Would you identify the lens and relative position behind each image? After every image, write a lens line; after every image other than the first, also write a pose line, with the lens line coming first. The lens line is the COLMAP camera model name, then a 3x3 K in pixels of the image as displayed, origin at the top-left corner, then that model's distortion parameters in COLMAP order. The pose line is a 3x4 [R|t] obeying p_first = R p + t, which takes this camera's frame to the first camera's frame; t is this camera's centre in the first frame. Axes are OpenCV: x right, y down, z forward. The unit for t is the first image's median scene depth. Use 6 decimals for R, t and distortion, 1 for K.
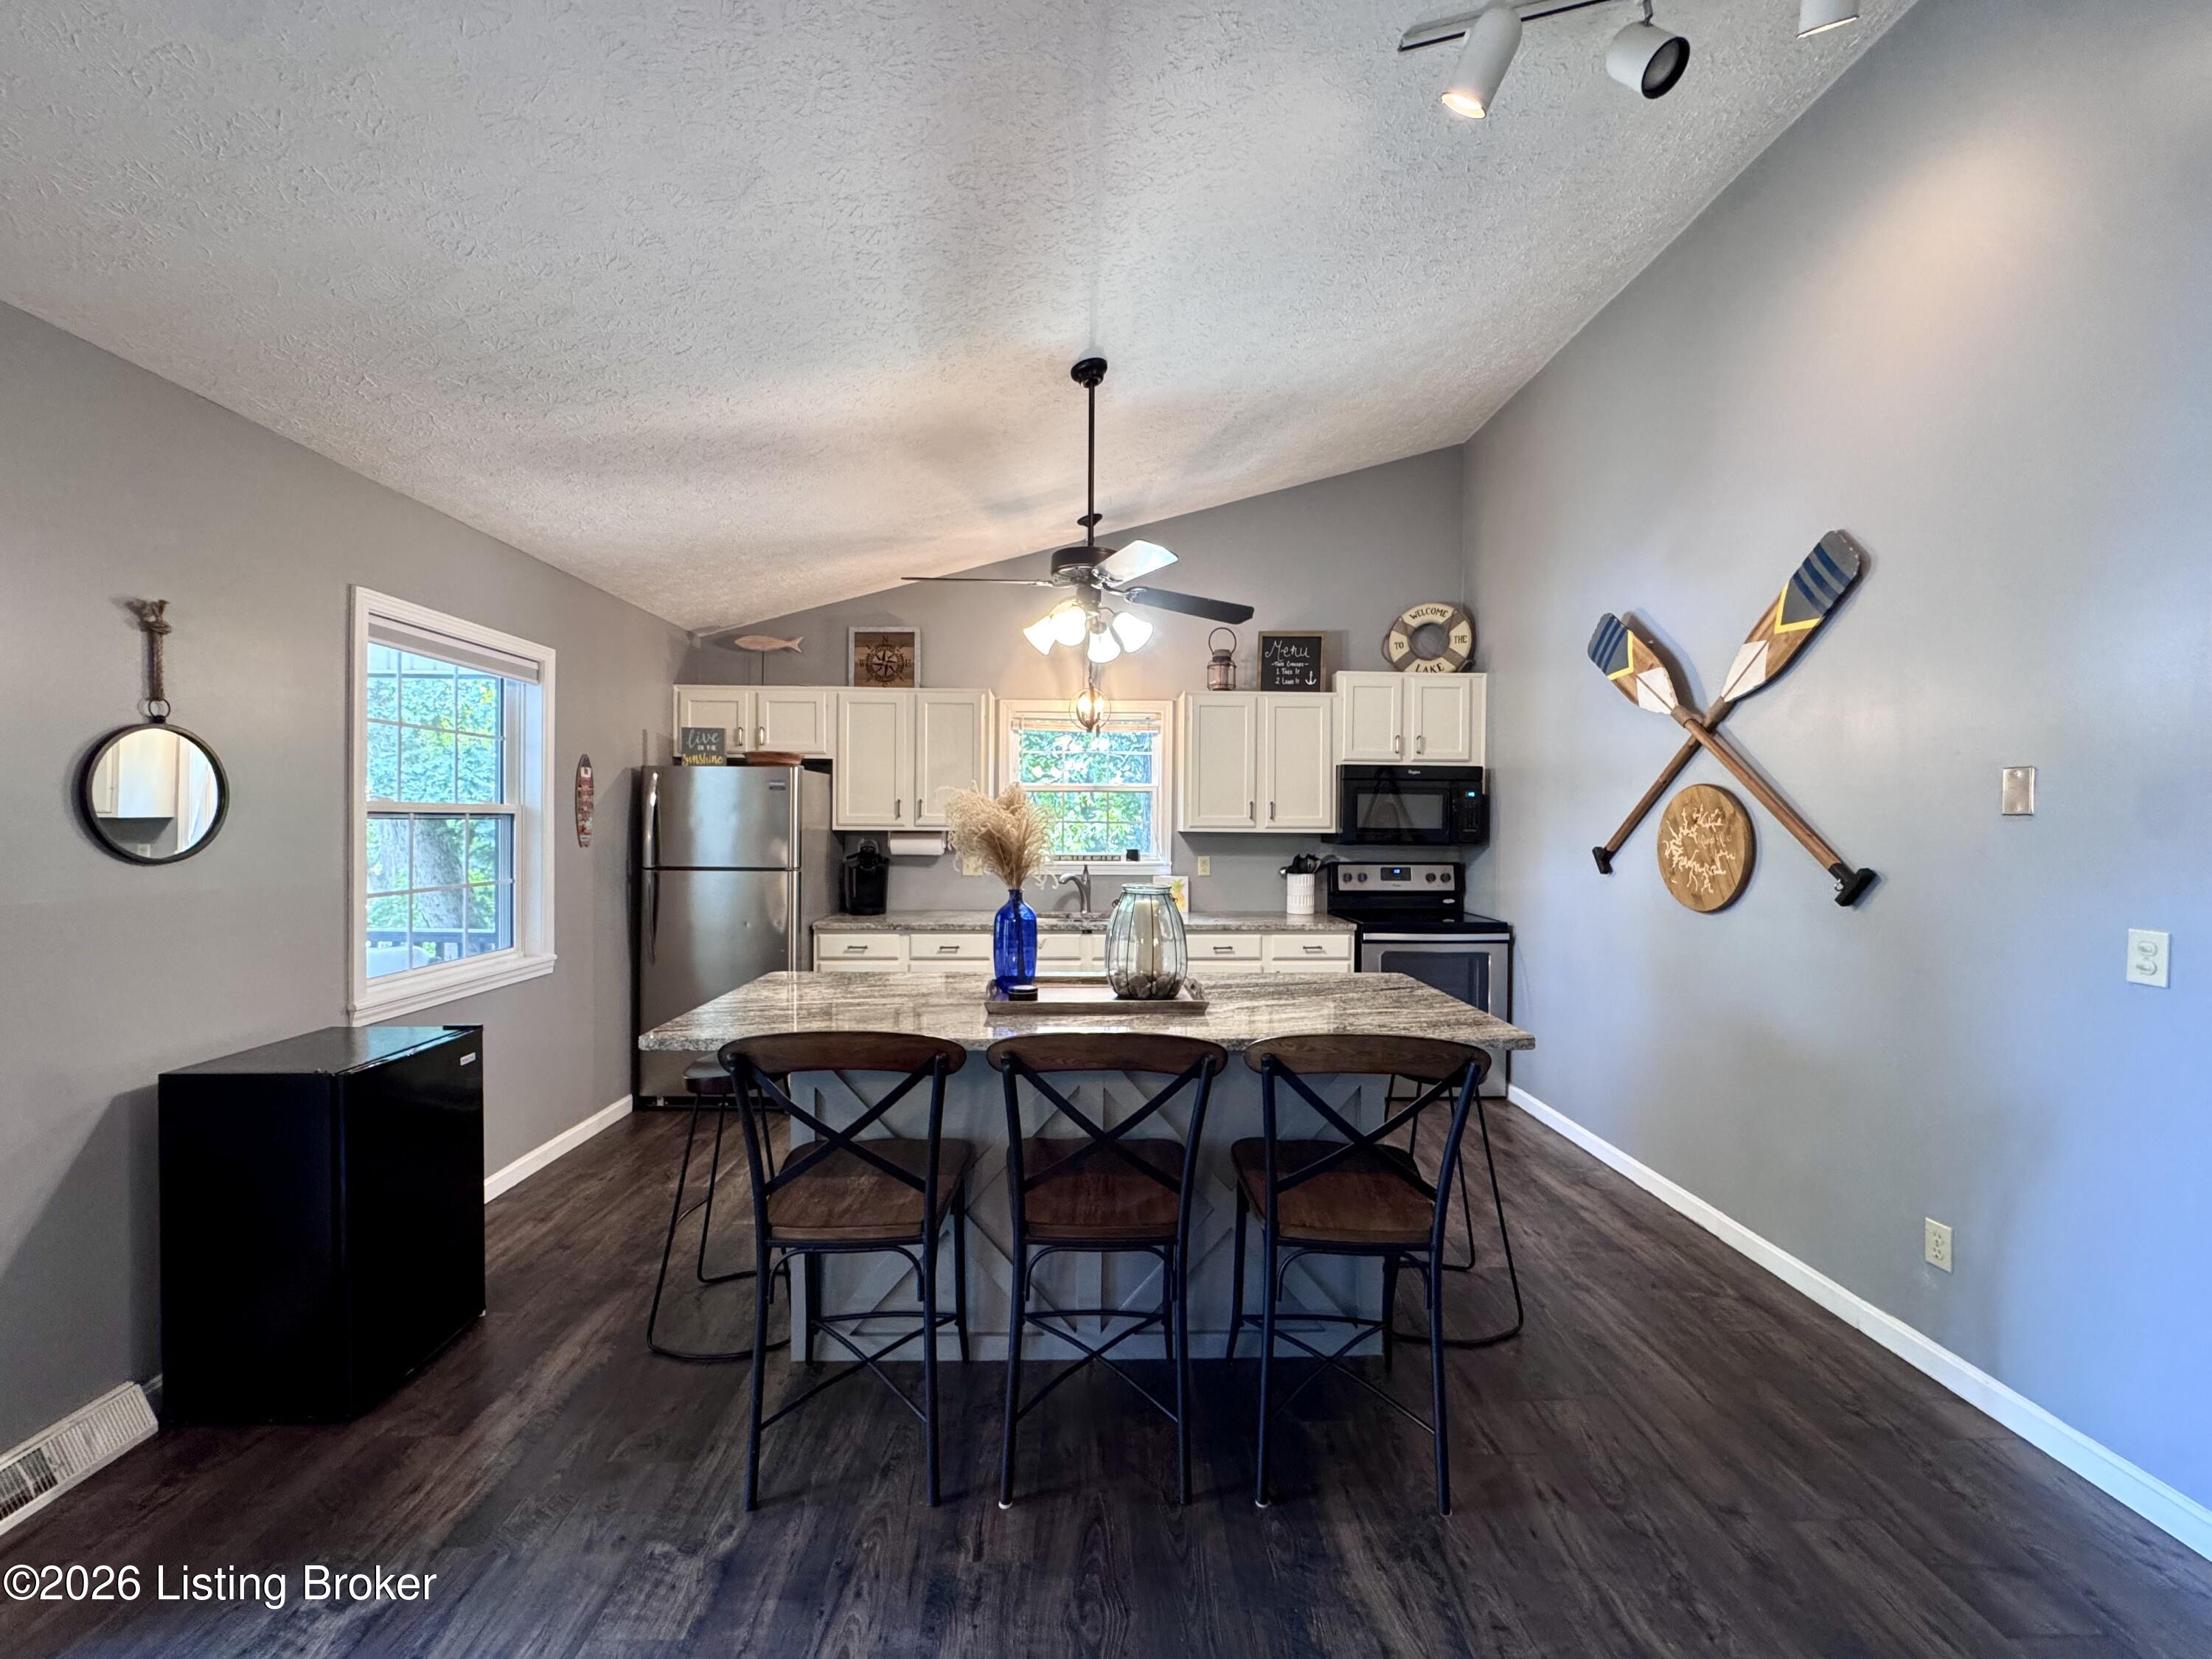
lens RADIAL K [[883.1, 0, 1107.9], [0, 883.1, 830.7], [0, 0, 1]] dist [-0.003656, 0.000365]
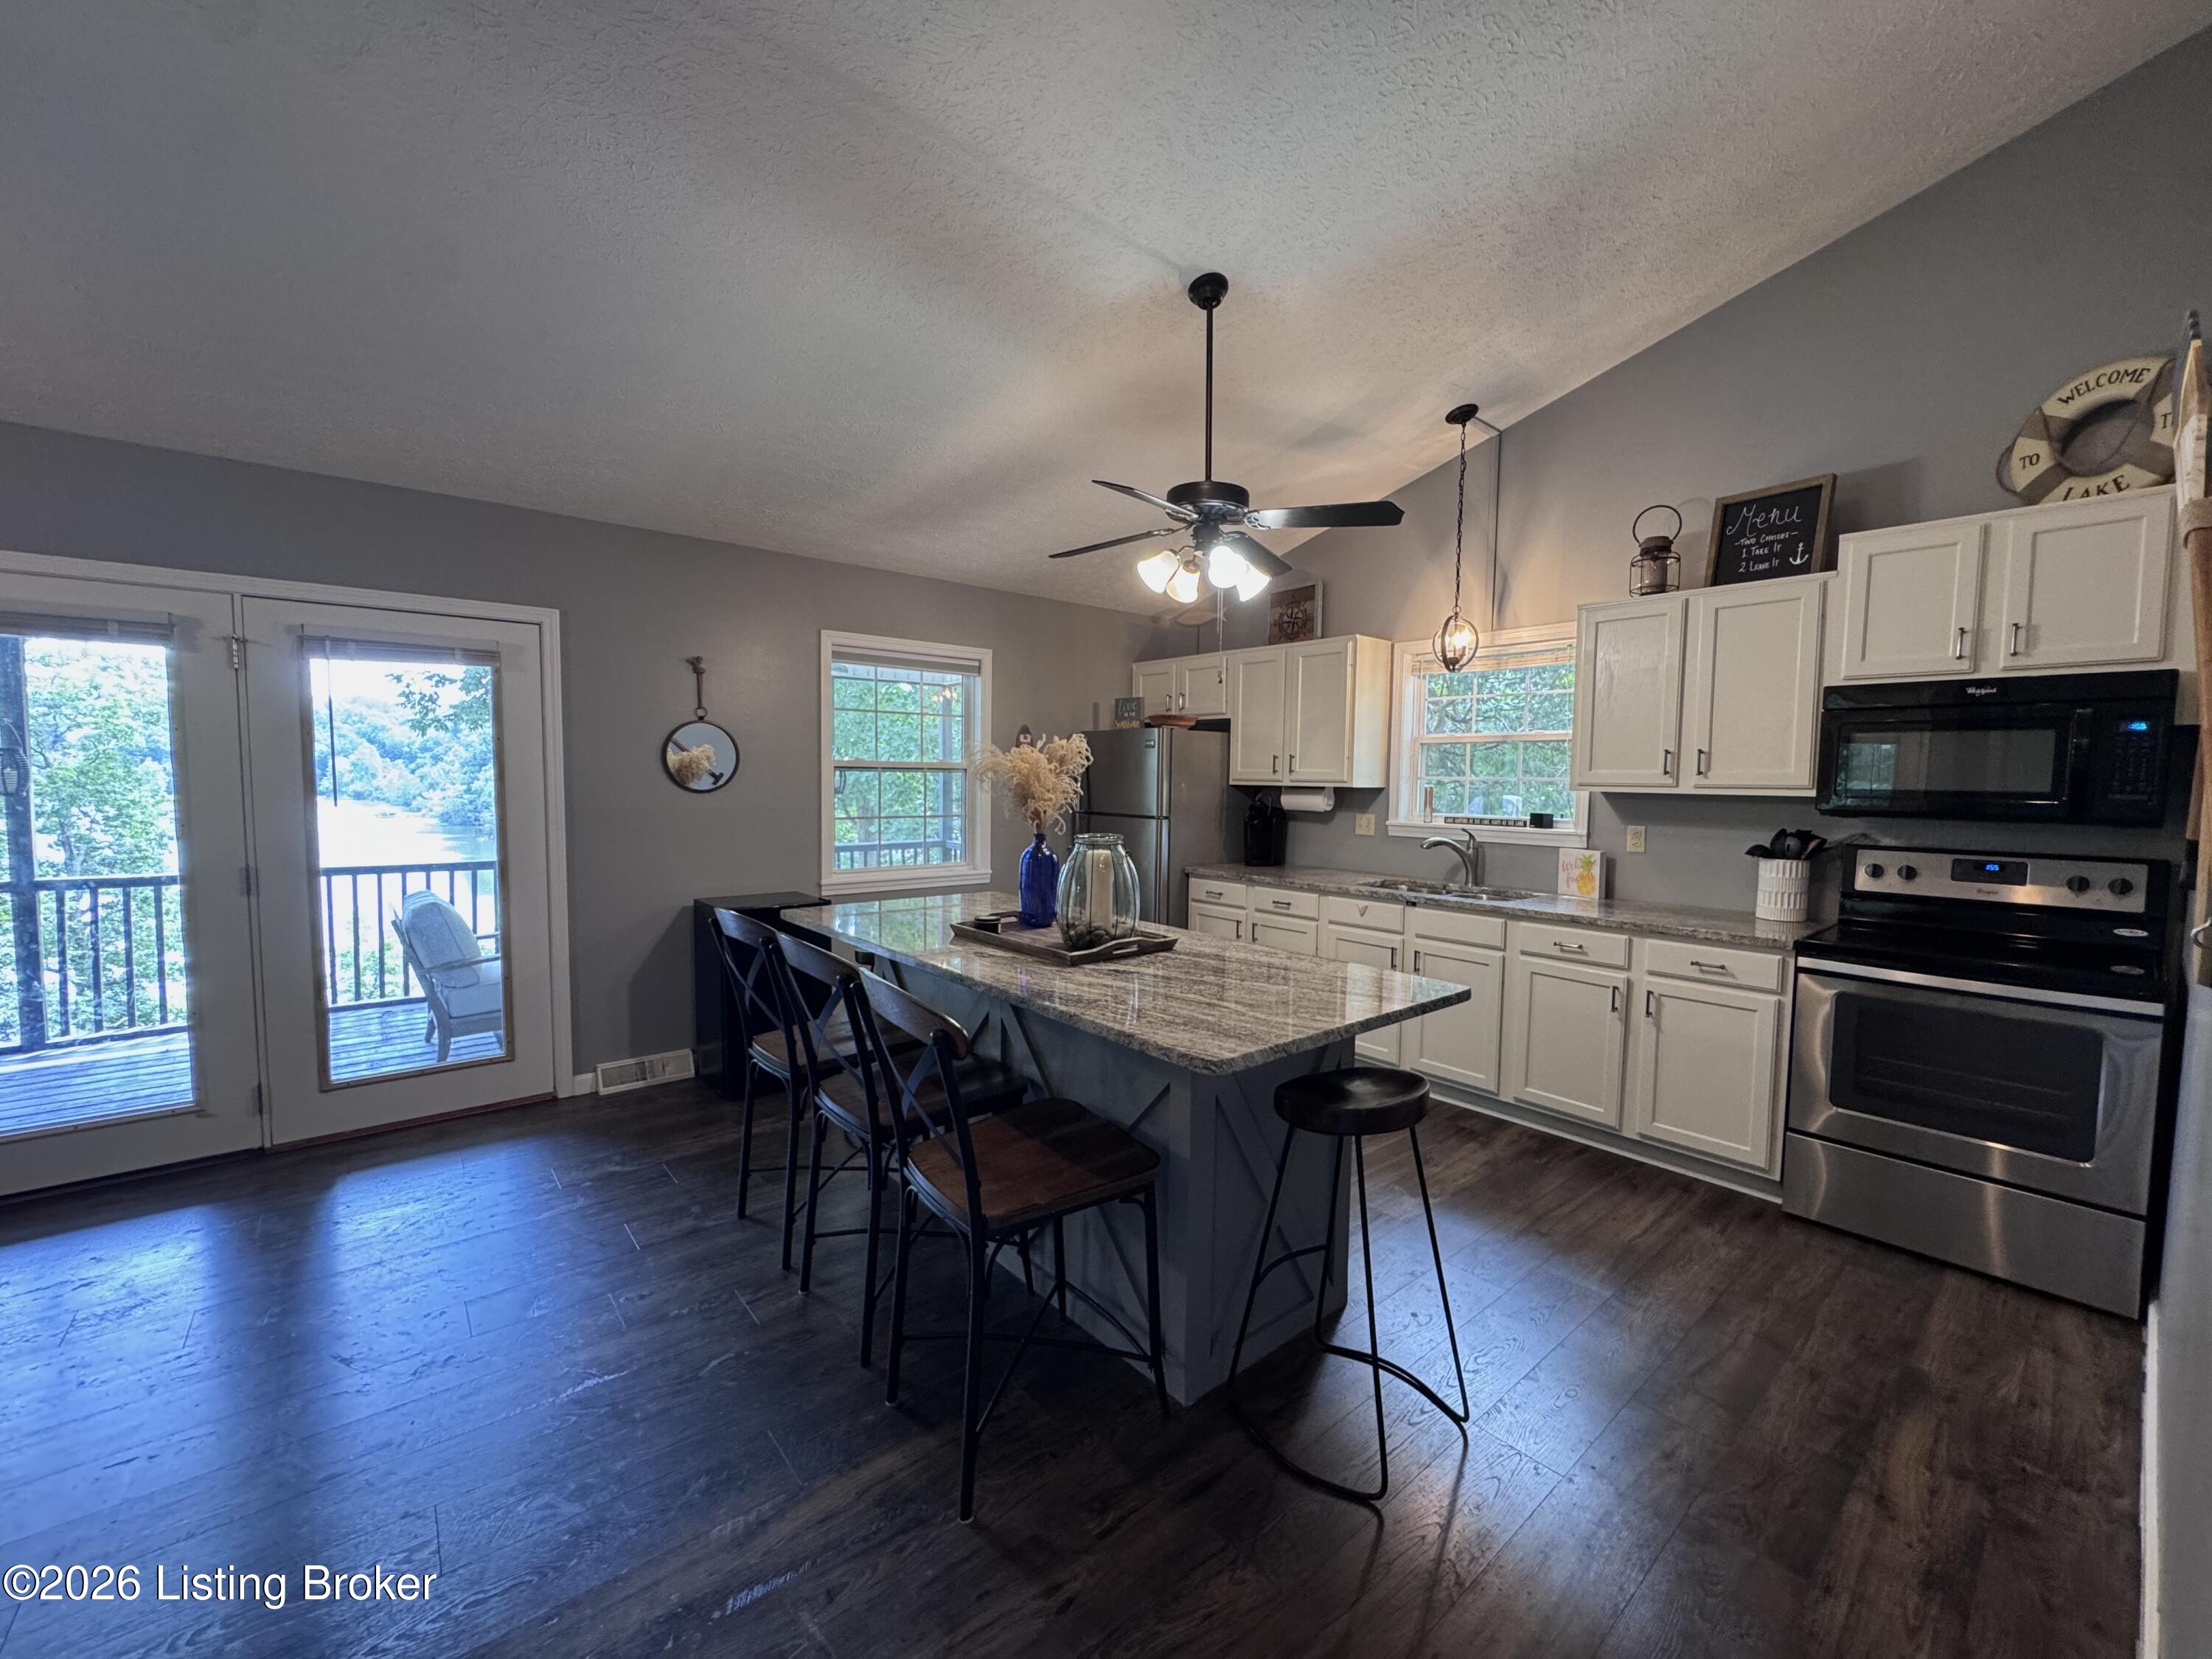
lens RADIAL K [[883.2, 0, 1108.5], [0, 883.2, 831.5], [0, 0, 1]] dist [-0.001816, -0.000413]
pose [[0.620548, 0.050484, -0.782541, 0.439870], [-0.017034, 0.998558, 0.050912, 0.003920], [0.783983, -0.018264, 0.620513, 0.212664]]
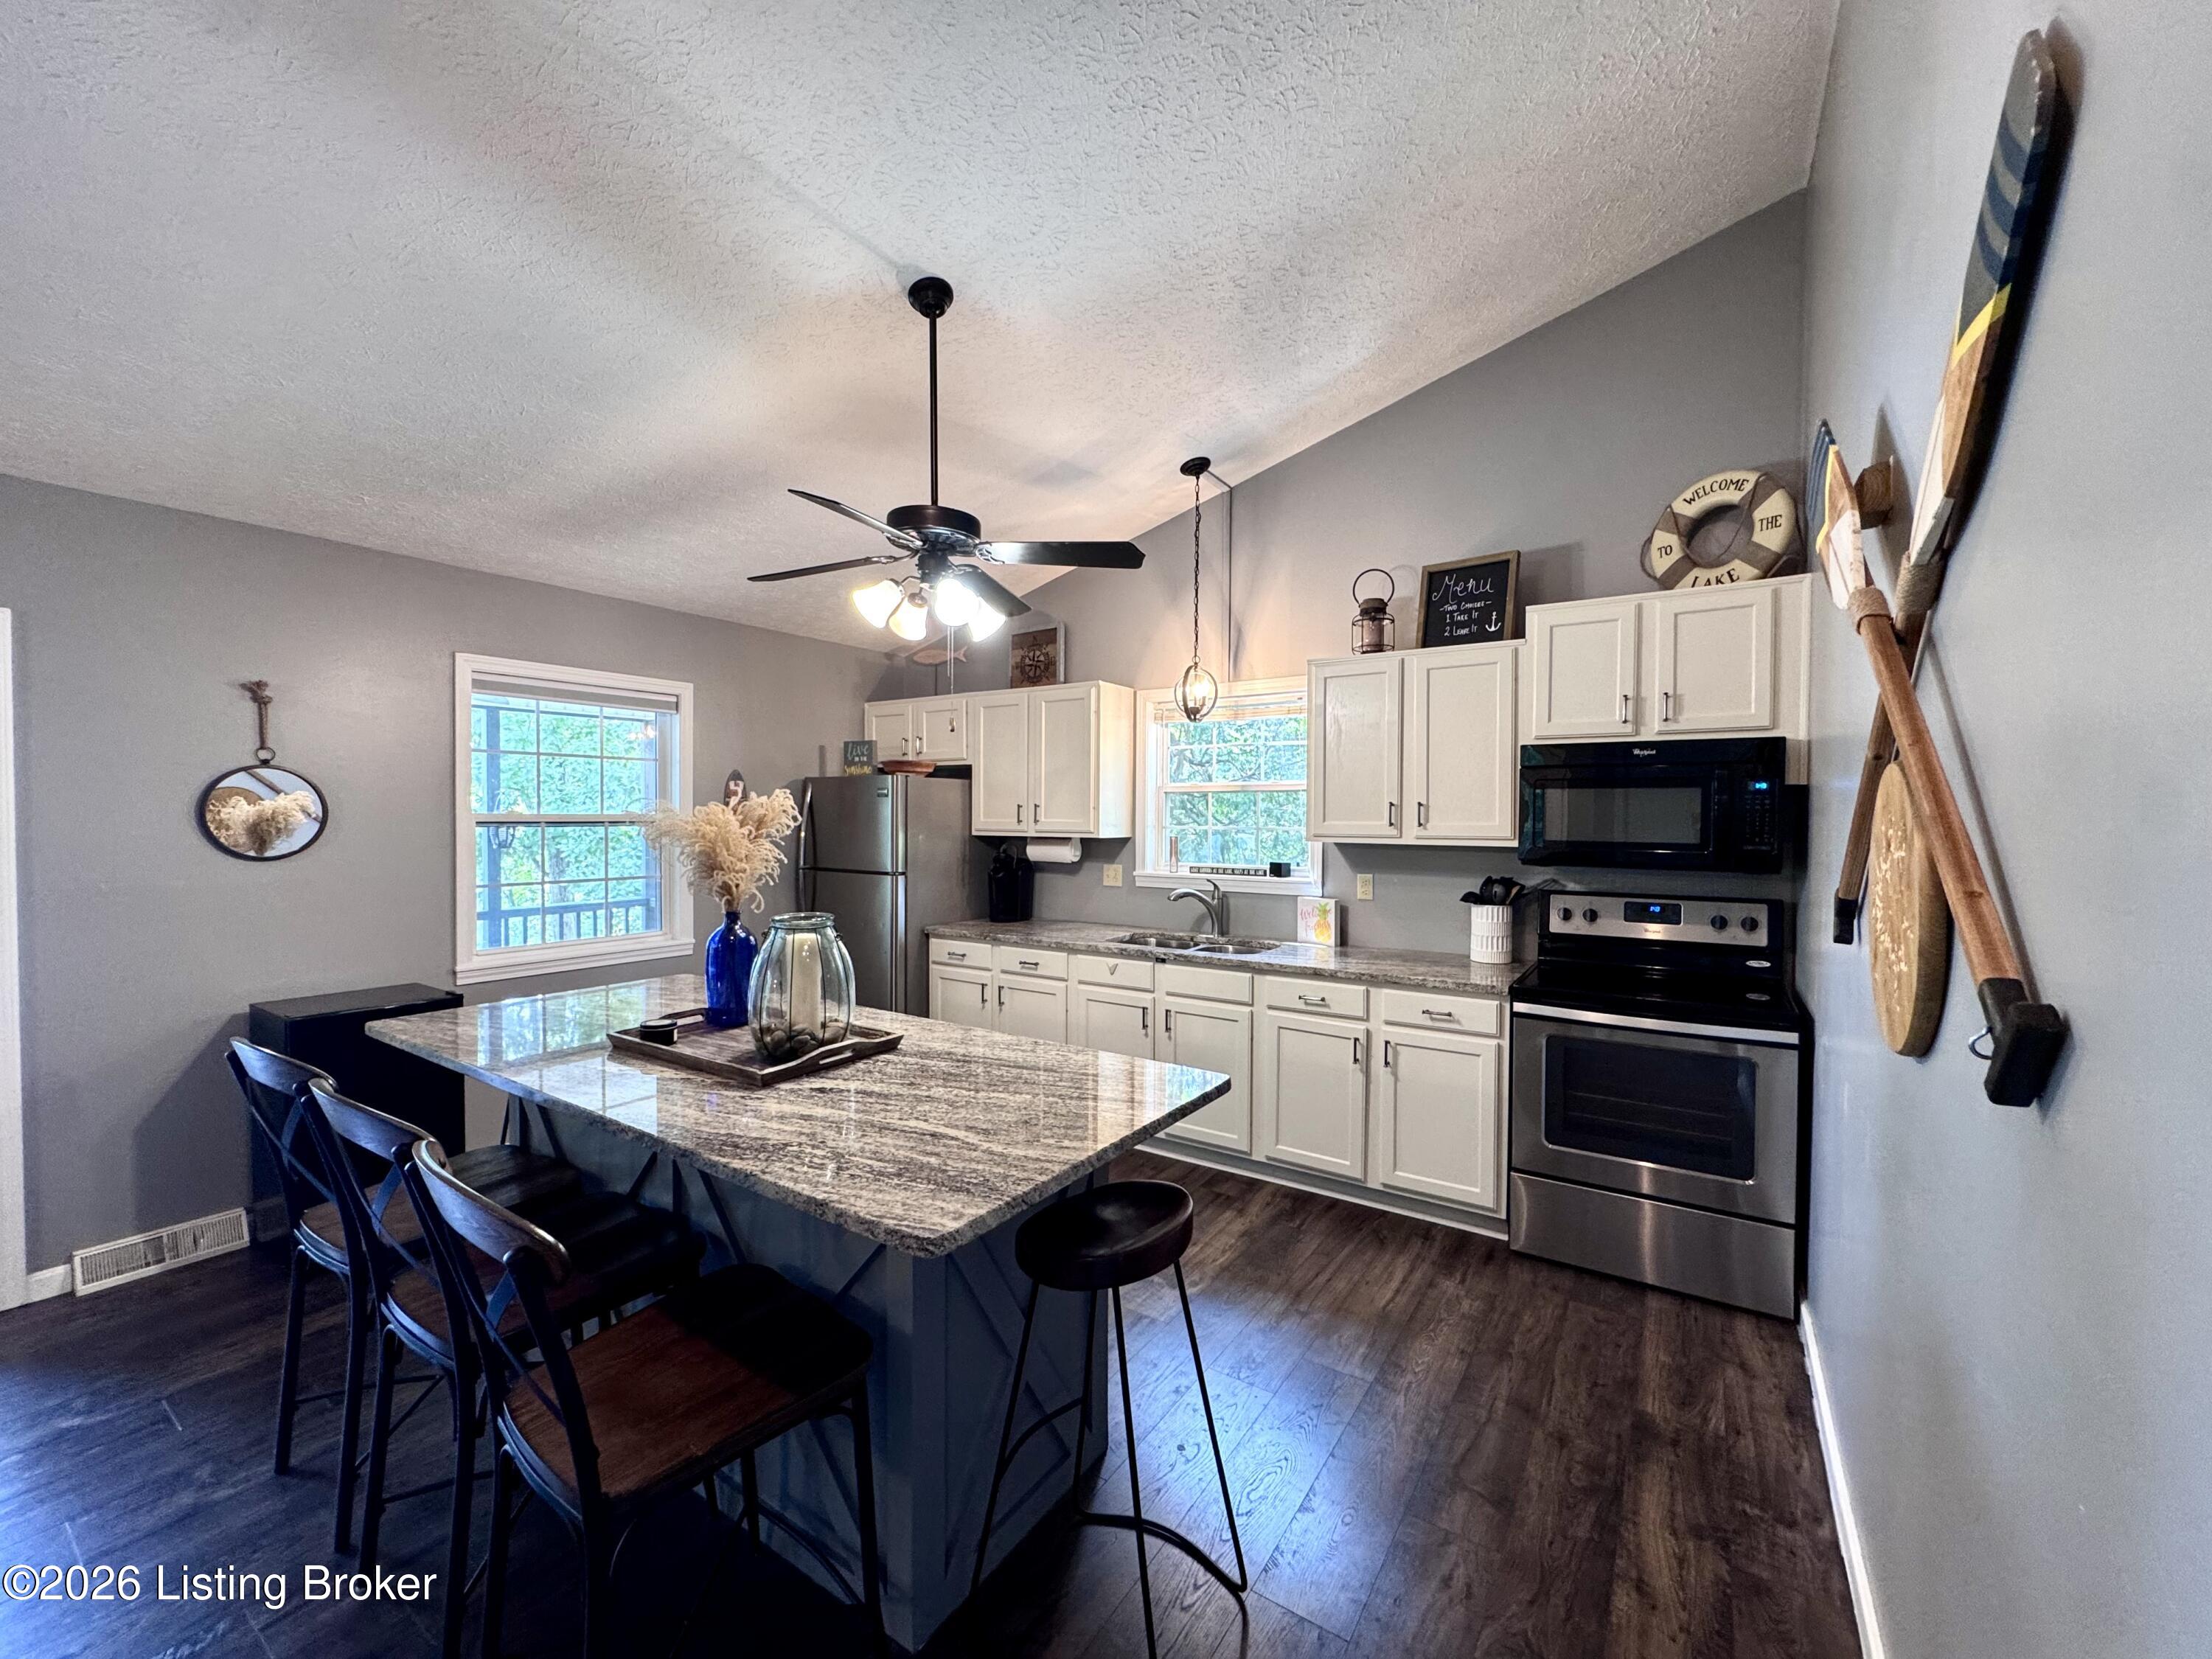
lens RADIAL K [[883.1, 0, 1107.9], [0, 883.1, 830.7], [0, 0, 1]] dist [-0.003656, 0.000365]
pose [[0.812636, 0.007232, -0.582727, 0.397177], [-0.005572, 0.999974, 0.004641, -0.011505], [0.582745, -0.000524, 0.812655, 0.271046]]
